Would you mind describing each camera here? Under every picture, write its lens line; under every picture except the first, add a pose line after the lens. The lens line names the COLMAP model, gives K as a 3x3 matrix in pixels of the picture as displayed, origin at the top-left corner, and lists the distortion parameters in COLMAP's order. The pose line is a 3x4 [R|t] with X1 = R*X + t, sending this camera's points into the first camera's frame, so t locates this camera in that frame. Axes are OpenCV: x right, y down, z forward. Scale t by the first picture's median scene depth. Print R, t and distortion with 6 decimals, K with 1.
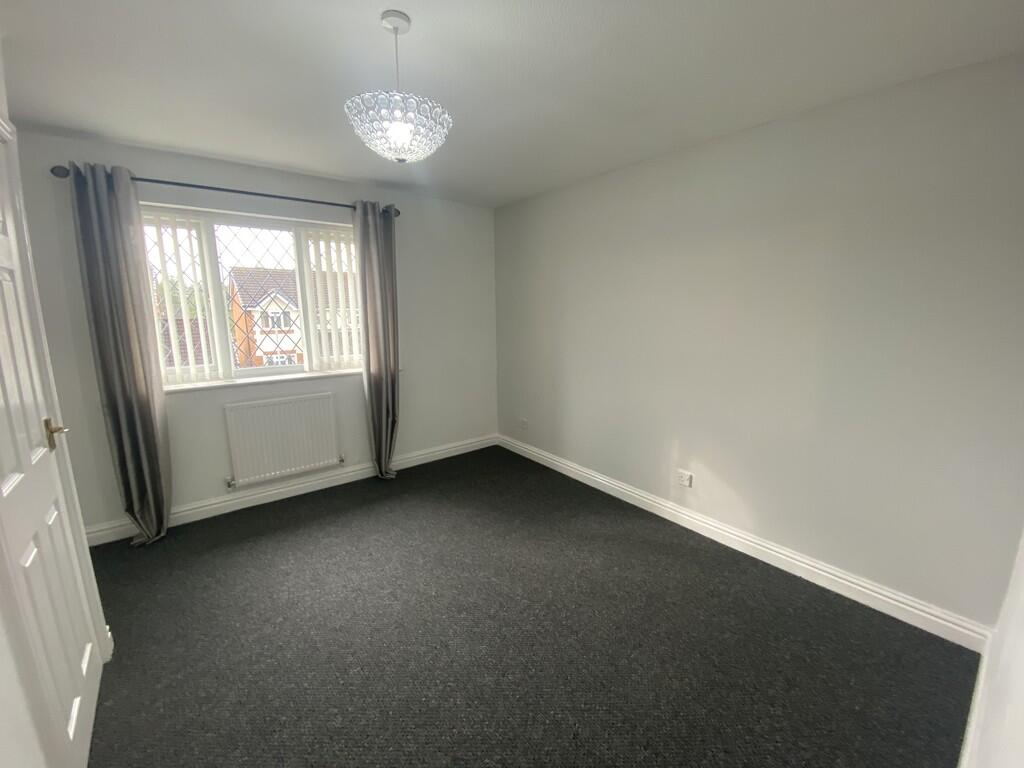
lens RADIAL K [[413.3, 0, 512.0], [0, 413.3, 384.0], [0, 0, 1]] dist [0.008210, -0.014436]
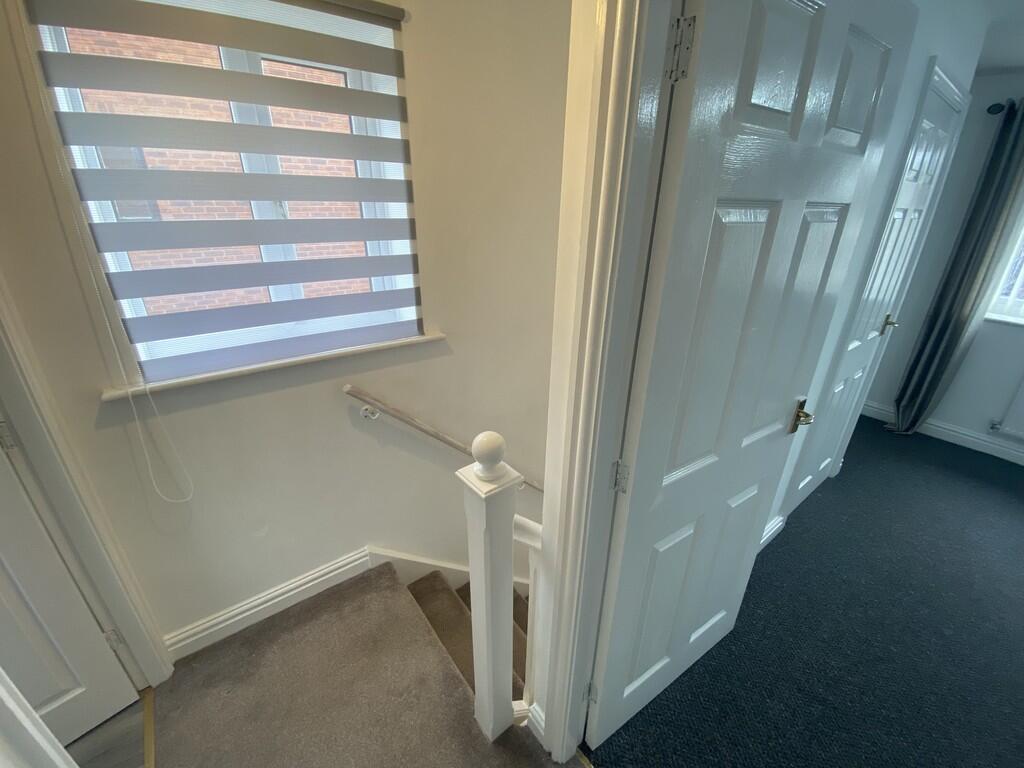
lens RADIAL K [[413.3, 0, 512.0], [0, 413.3, 384.0], [0, 0, 1]] dist [0.008210, -0.014436]
pose [[-0.019745, 0.398283, -0.917050, 0.213123], [-0.192315, 0.898587, 0.394406, -0.008509], [0.981135, 0.184150, 0.058853, -0.228265]]
